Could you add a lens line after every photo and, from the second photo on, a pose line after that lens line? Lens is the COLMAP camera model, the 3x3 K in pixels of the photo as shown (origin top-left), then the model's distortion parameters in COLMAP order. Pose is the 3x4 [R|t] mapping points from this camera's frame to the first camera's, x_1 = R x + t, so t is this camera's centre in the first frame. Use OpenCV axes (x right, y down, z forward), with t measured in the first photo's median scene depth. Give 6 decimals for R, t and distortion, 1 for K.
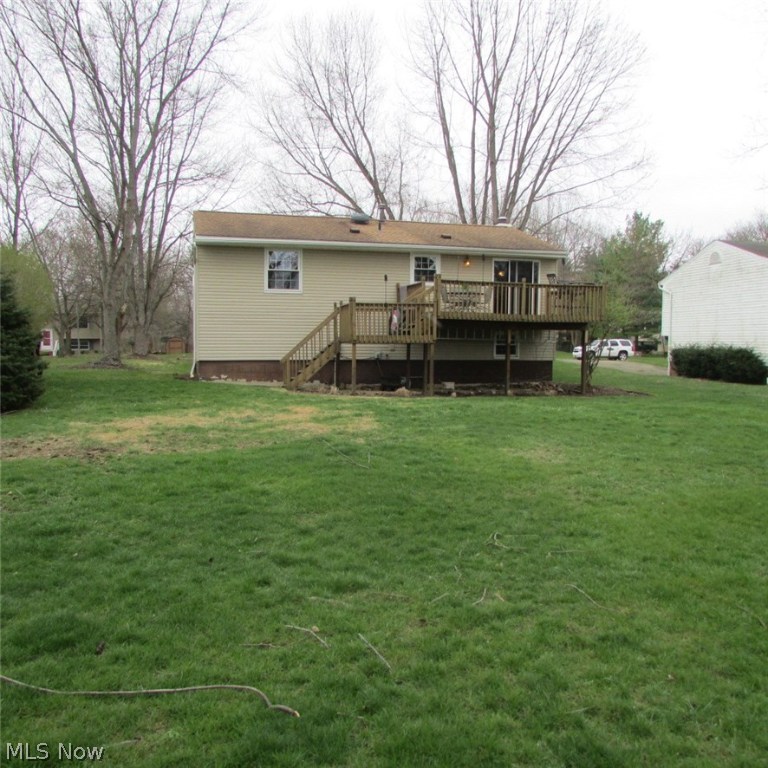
lens RADIAL K [[714.2, 0, 384.0], [0, 714.2, 384.0], [0, 0, 1]] dist [-0.014080, -0.007596]
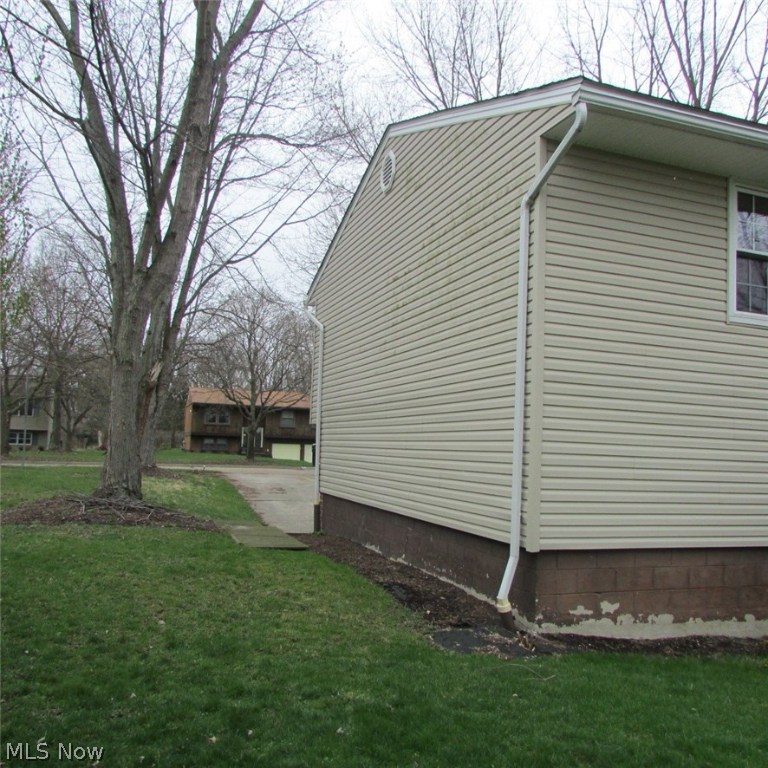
lens RADIAL K [[714.2, 0, 384.0], [0, 714.2, 384.0], [0, 0, 1]] dist [-0.014080, -0.007596]
pose [[0.996092, 0.045289, 0.075822, -0.265127], [-0.034038, 0.989050, -0.143602, -0.042222], [-0.081496, 0.140460, 0.986727, 0.570225]]
